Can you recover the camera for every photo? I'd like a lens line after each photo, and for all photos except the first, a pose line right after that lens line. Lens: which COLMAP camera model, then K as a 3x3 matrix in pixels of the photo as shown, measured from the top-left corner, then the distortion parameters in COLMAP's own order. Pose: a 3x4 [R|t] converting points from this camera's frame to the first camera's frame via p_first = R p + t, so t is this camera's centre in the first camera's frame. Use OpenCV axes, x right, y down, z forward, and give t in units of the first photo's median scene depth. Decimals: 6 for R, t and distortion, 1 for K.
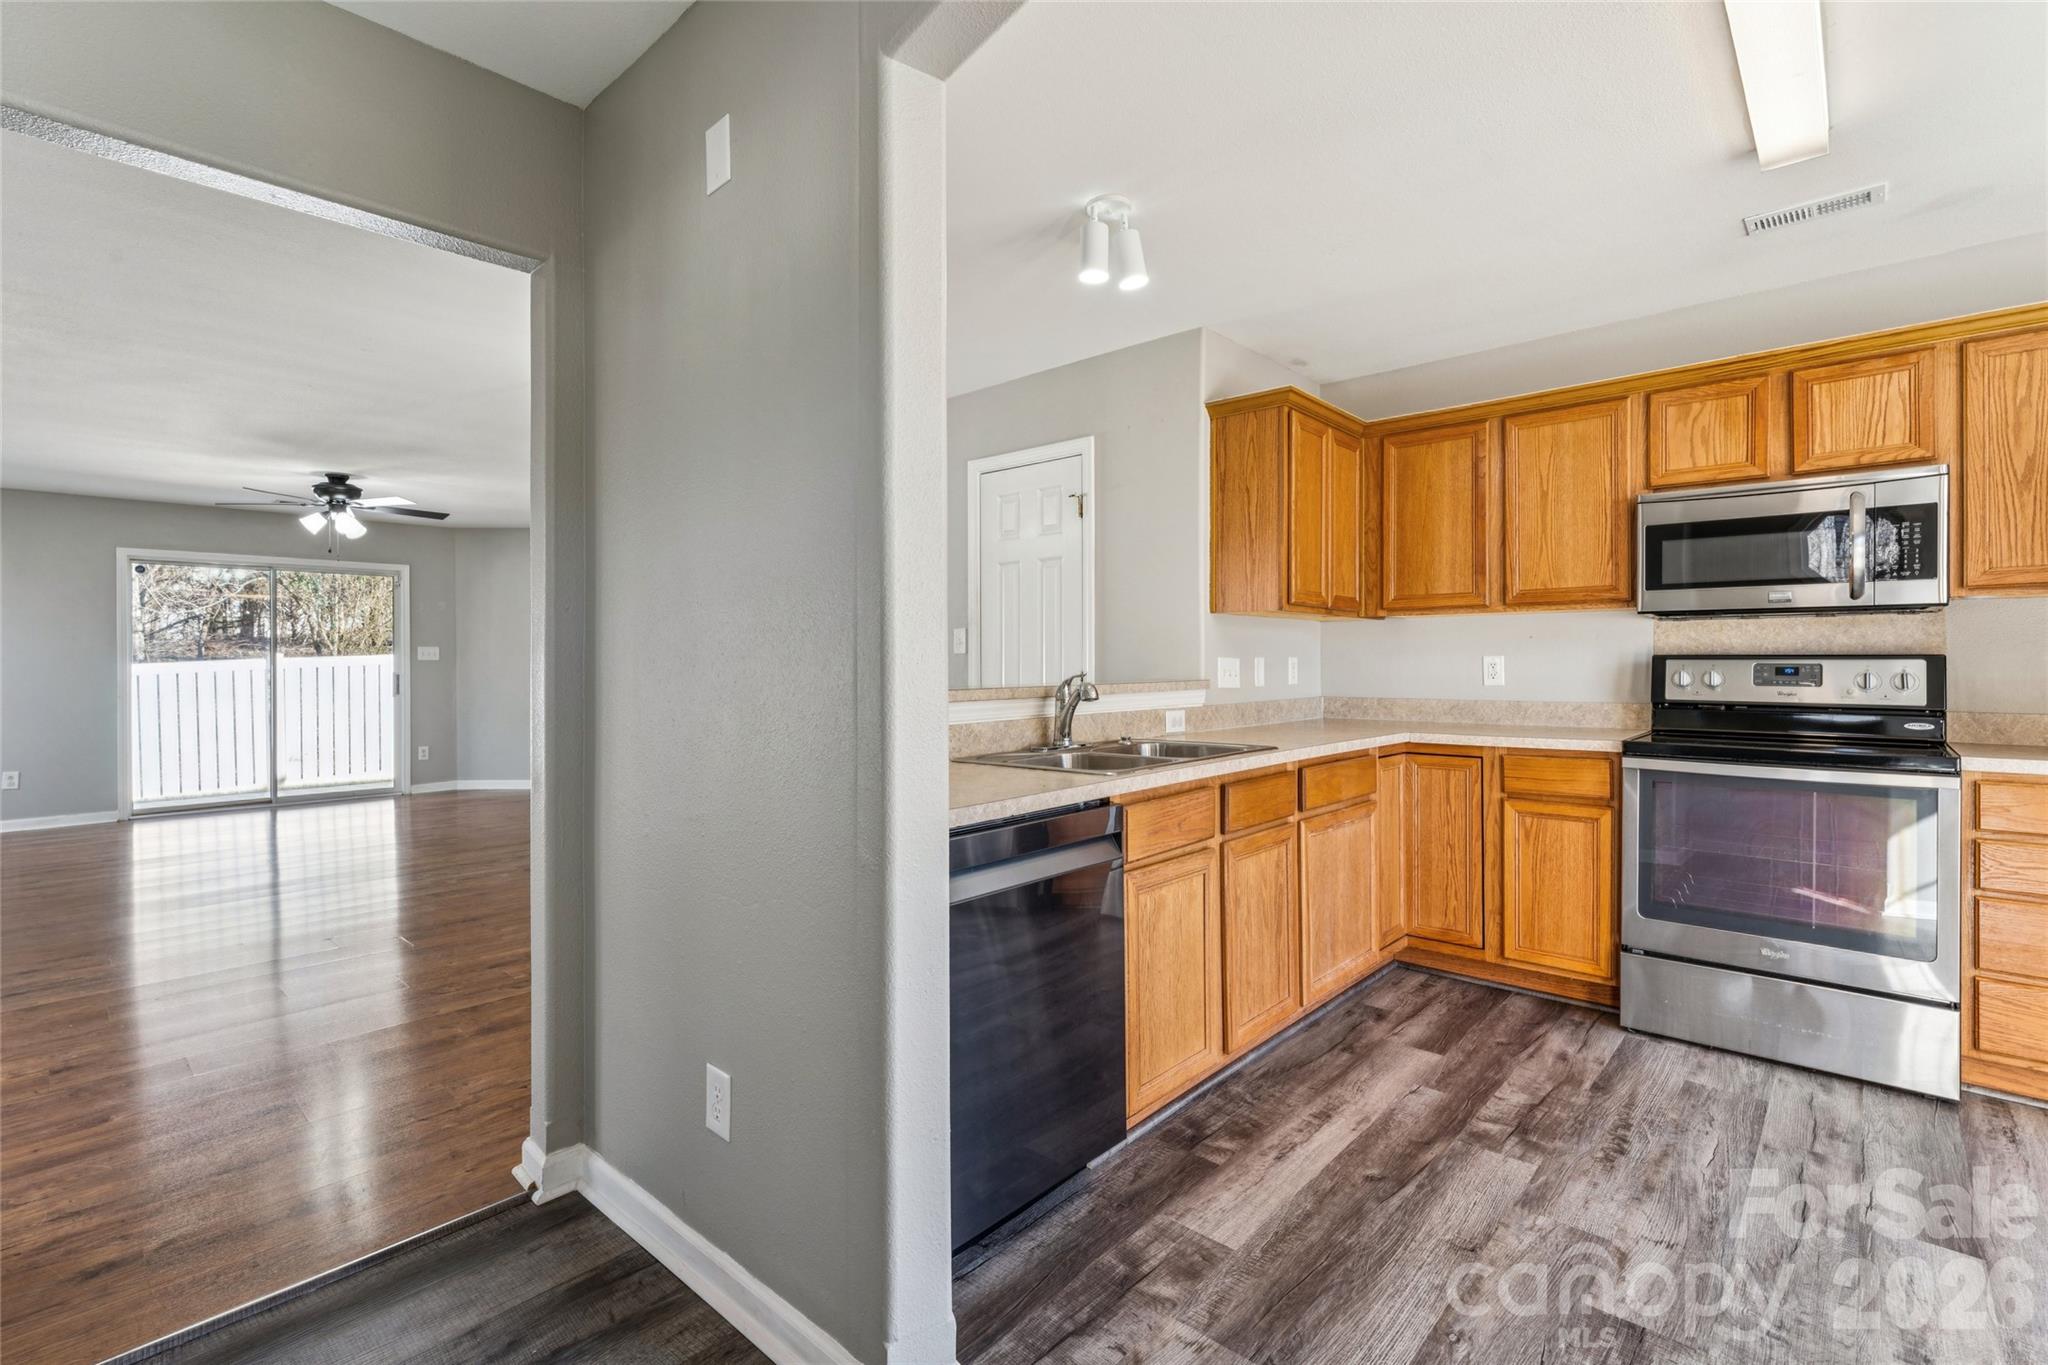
lens RADIAL K [[928.4, 0, 1026.2], [0, 928.4, 666.7], [0, 0, 1]] dist [0.000598, -0.000995]
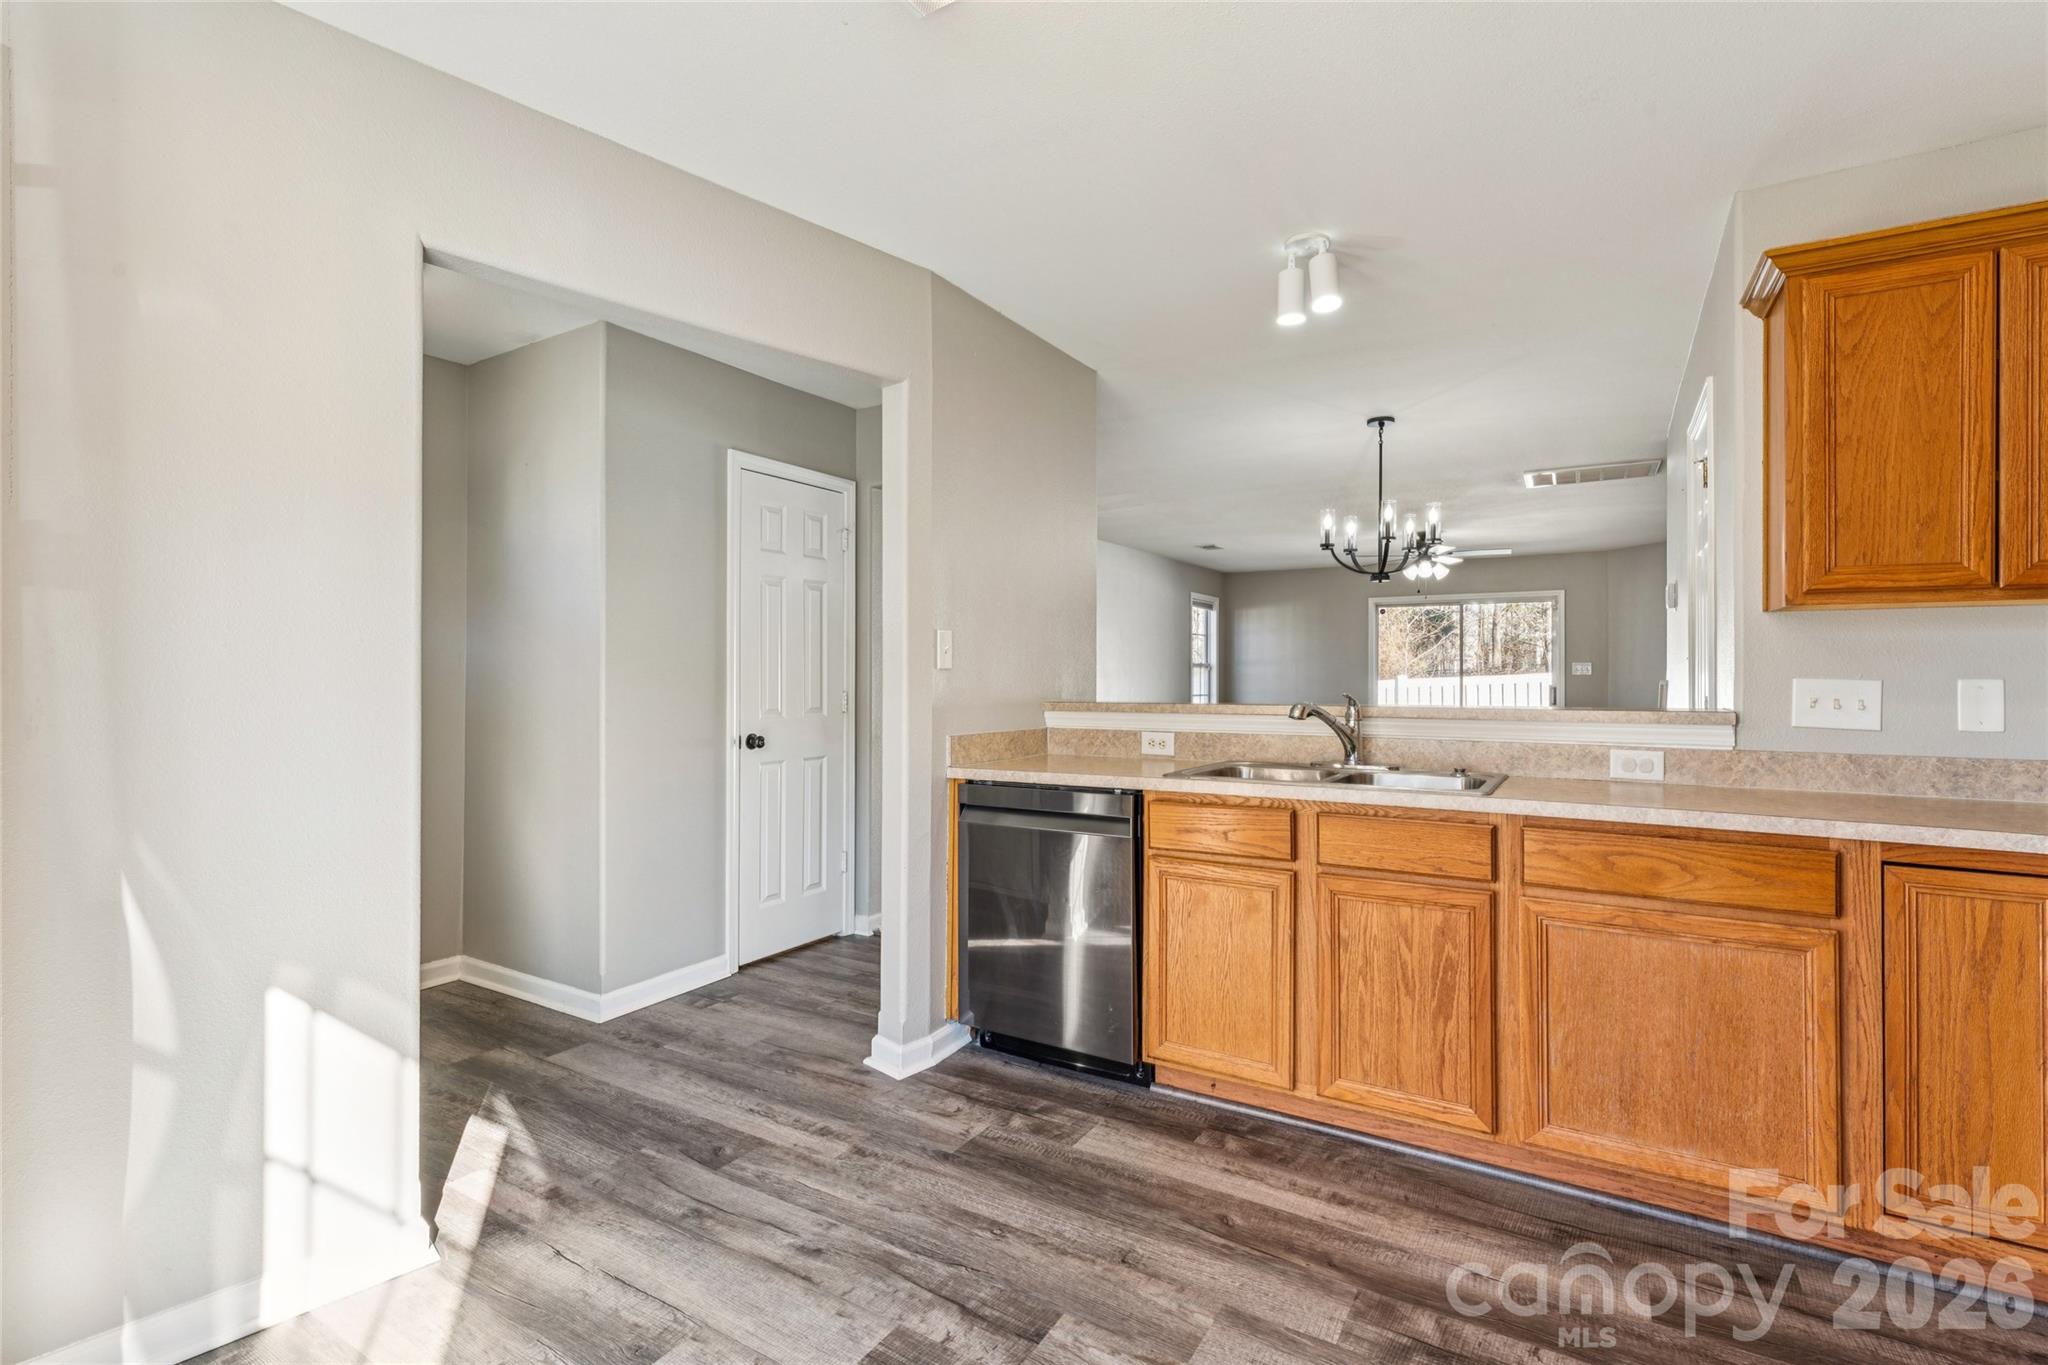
lens RADIAL K [[928.4, 0, 1015.0], [0, 928.4, 674.6], [0, 0, 1]] dist [0.000598, -0.000995]
pose [[0.177683, 0.002461, -0.984085, 0.883977], [-0.006045, 0.999981, 0.001410, -0.012632], [0.984069, 0.005698, 0.177694, 0.418066]]
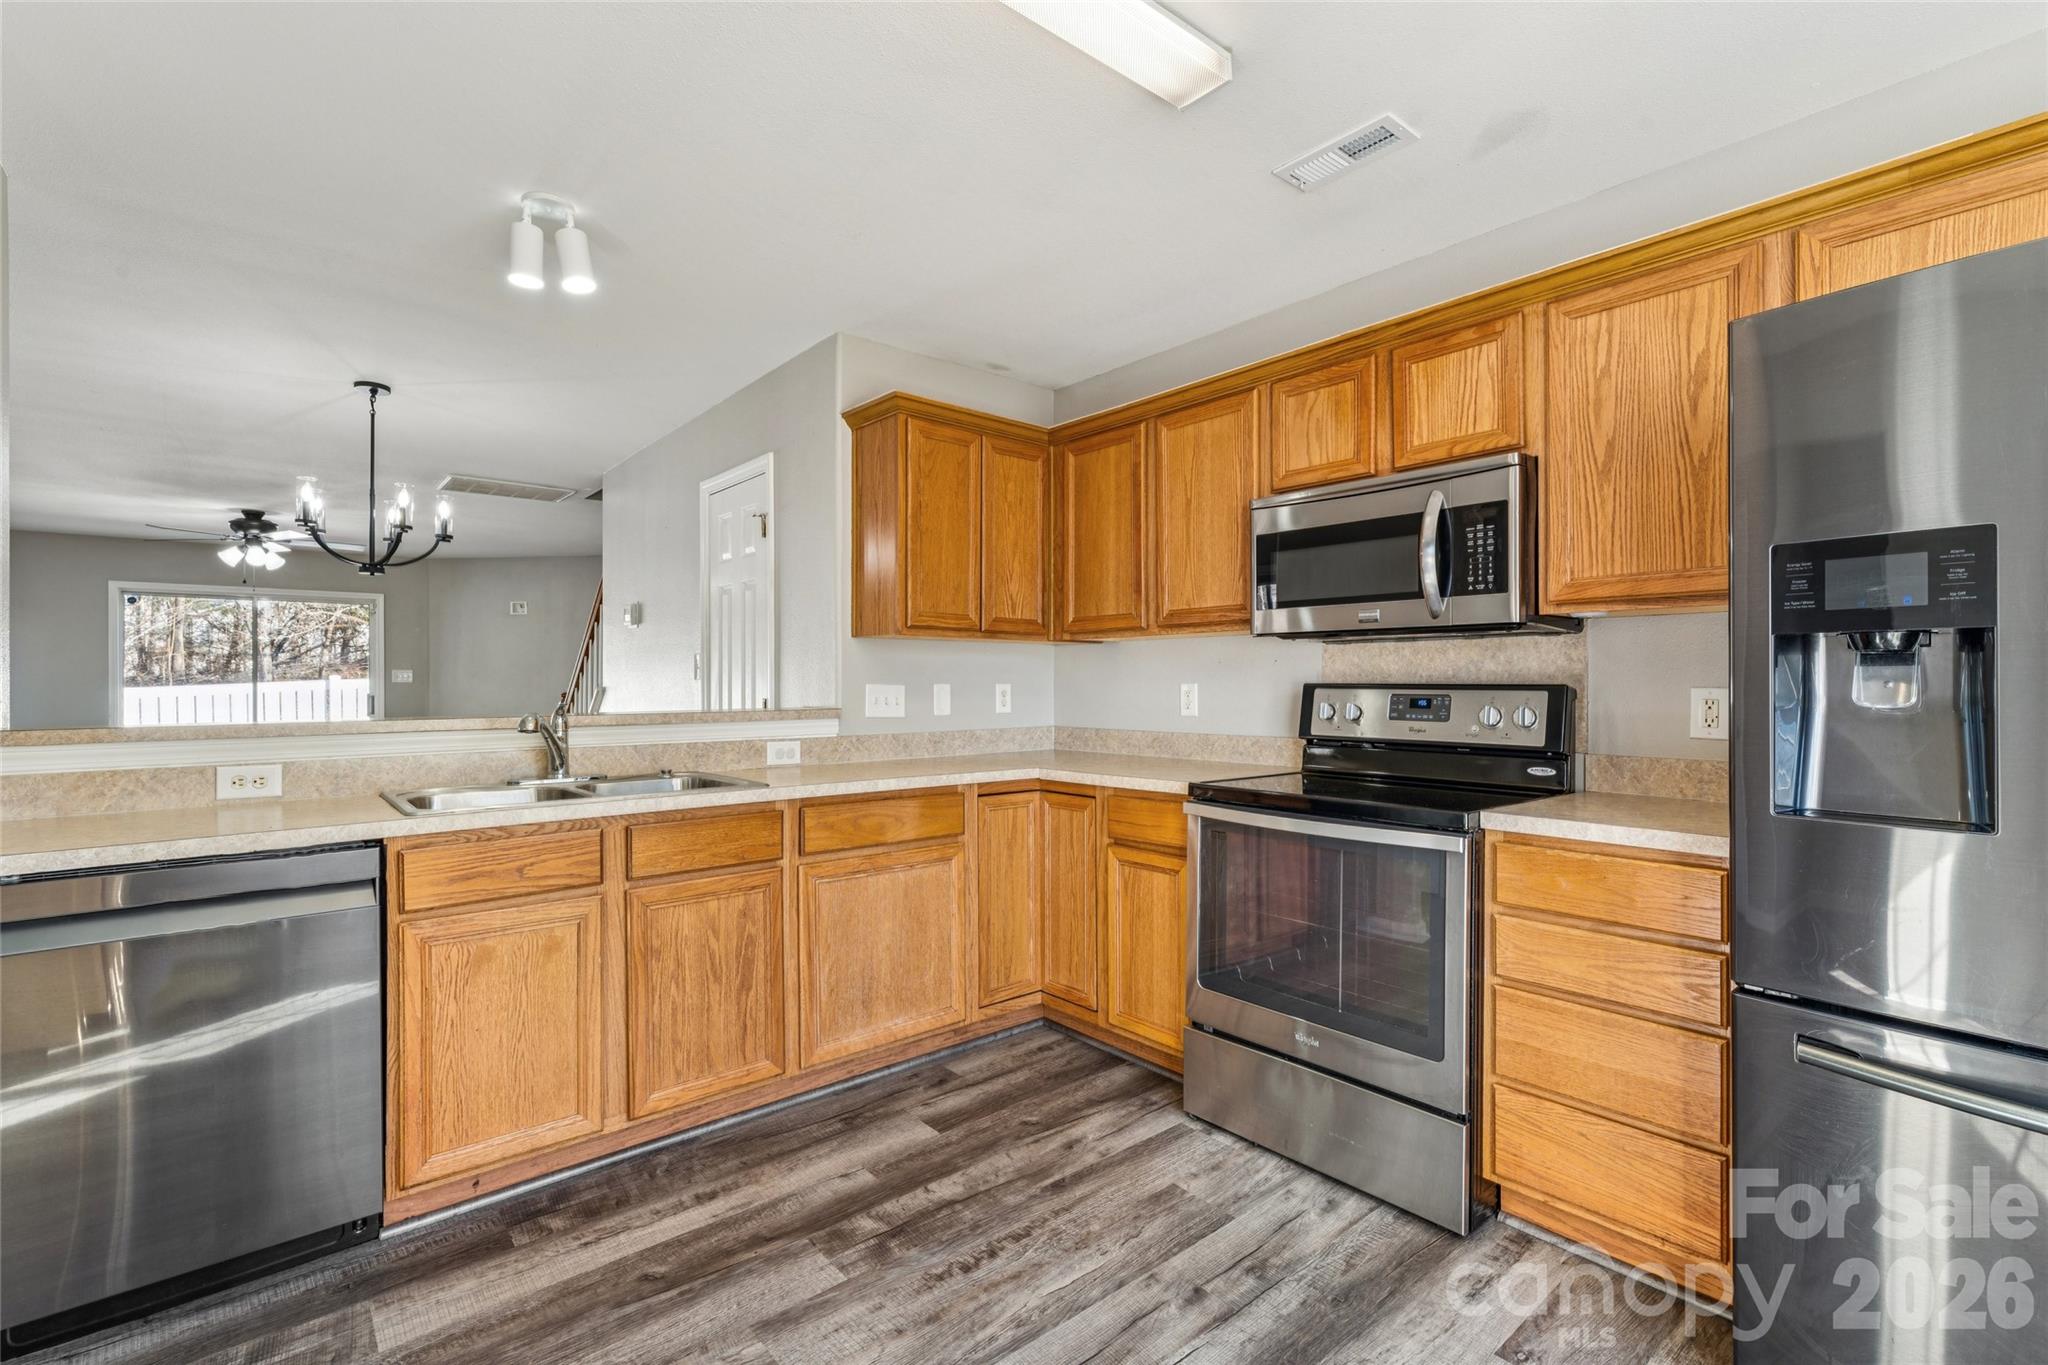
lens RADIAL K [[928.4, 0, 1029.0], [0, 928.4, 682.4], [0, 0, 1]] dist [0.000598, -0.000995]
pose [[0.991346, 0.000508, -0.131272, 0.583503], [-0.001102, 0.999989, -0.004453, -0.009798], [0.131268, 0.004560, 0.991336, 0.113109]]
